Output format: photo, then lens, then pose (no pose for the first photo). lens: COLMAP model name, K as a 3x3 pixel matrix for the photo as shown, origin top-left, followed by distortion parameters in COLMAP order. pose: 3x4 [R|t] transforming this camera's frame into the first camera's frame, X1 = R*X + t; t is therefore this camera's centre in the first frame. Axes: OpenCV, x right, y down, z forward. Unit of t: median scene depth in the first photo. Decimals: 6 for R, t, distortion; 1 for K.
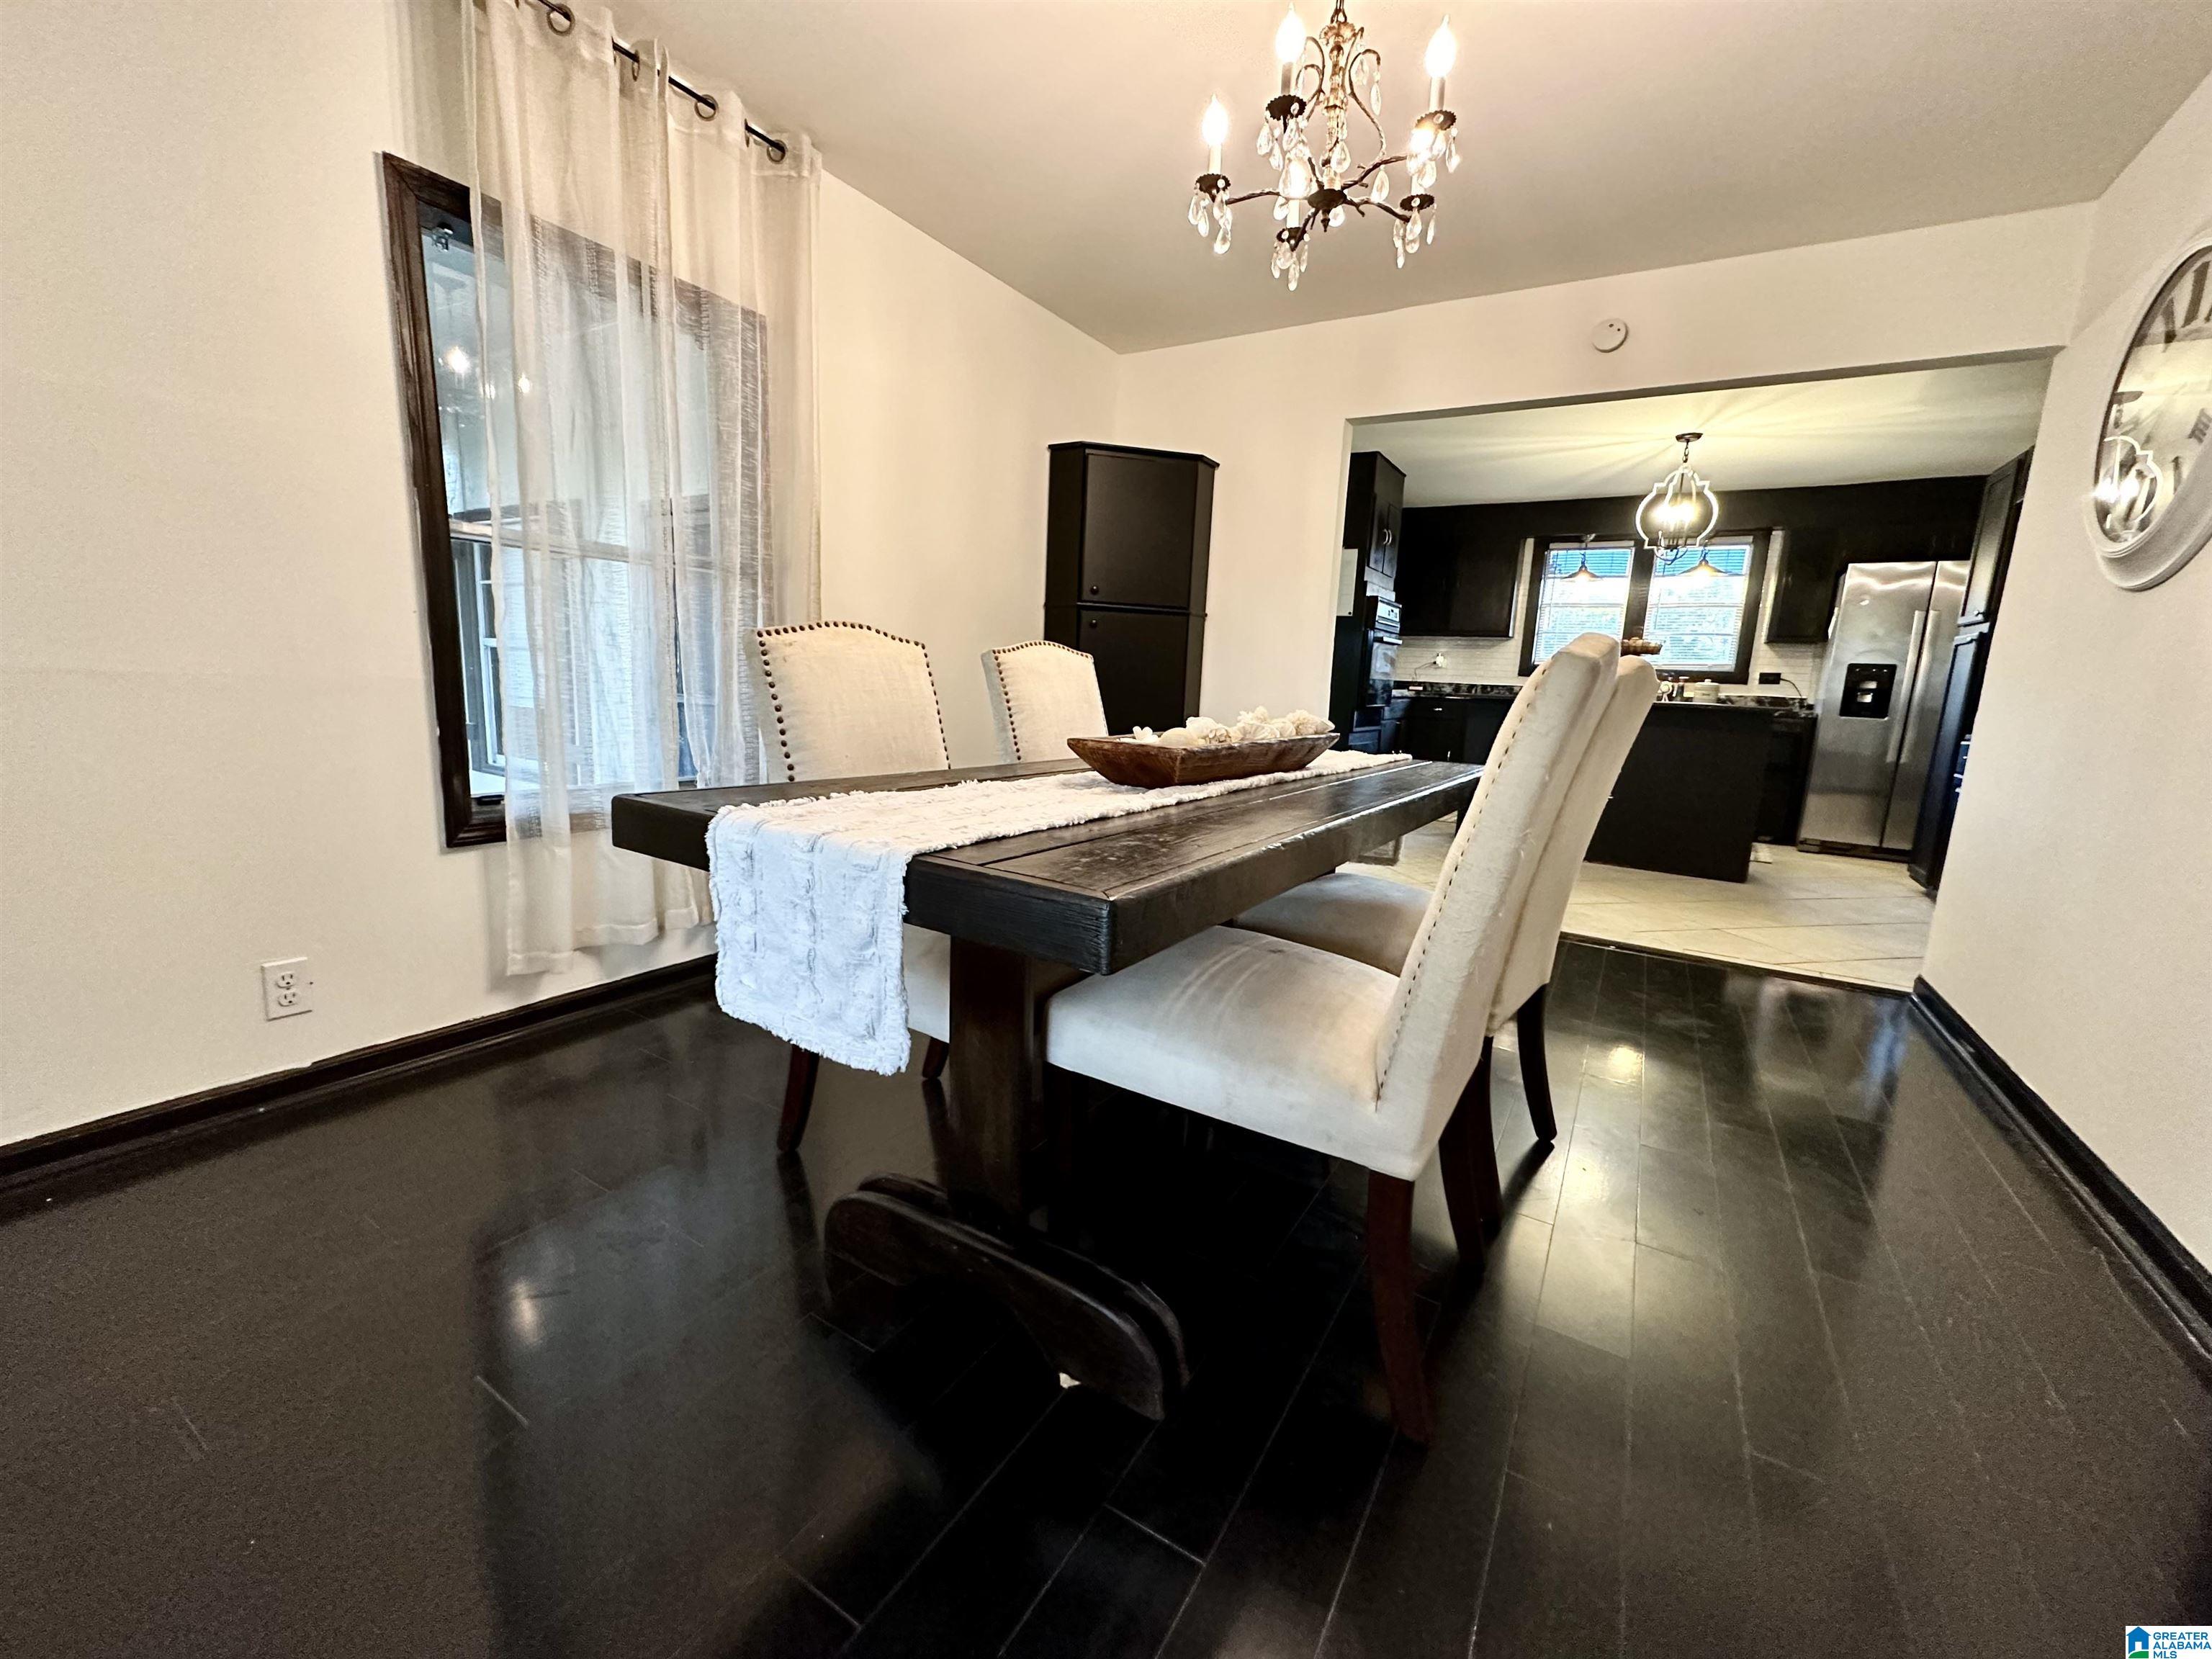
lens RADIAL K [[881.9, 0, 1113.0], [0, 881.9, 819.3], [0, 0, 1]] dist [-0.002387, 0.000717]
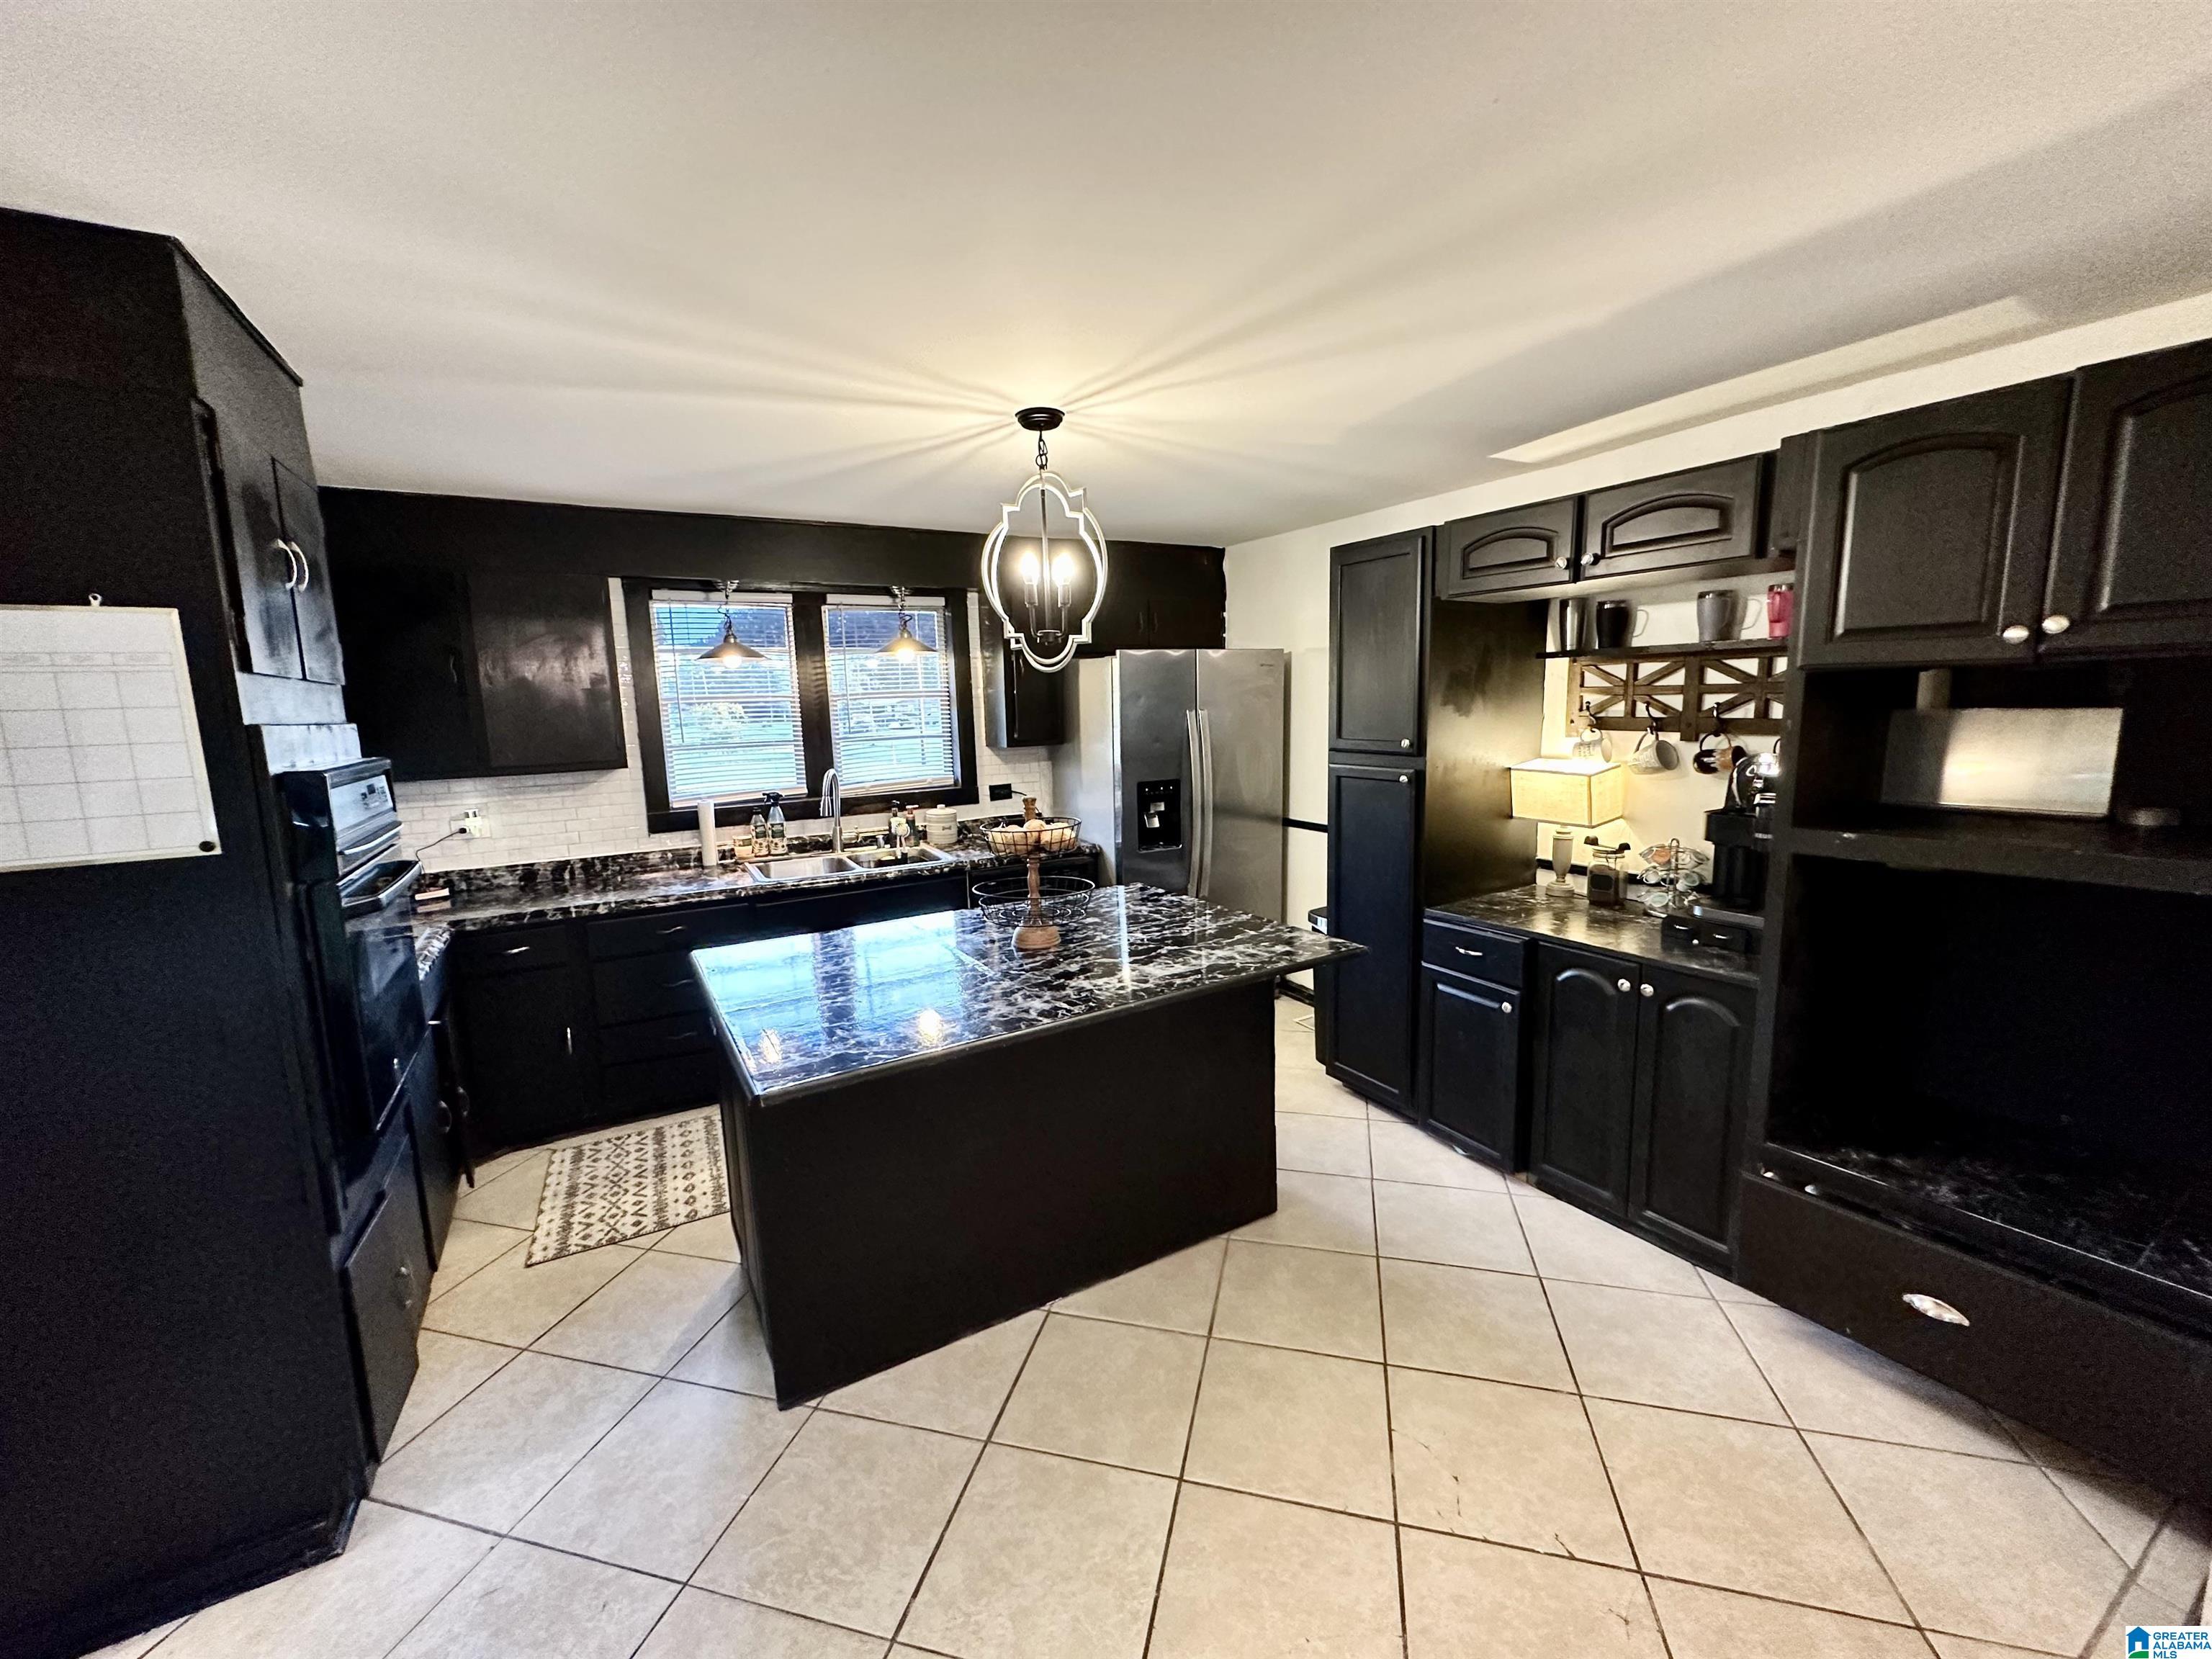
lens RADIAL K [[881.9, 0, 1108.1], [0, 881.9, 826.1], [0, 0, 1]] dist [-0.002387, 0.000717]
pose [[0.475428, -0.185633, 0.859947, 0.151134], [0.196579, 0.975186, 0.101829, -0.190145], [-0.857511, 0.120635, 0.500123, 0.561322]]
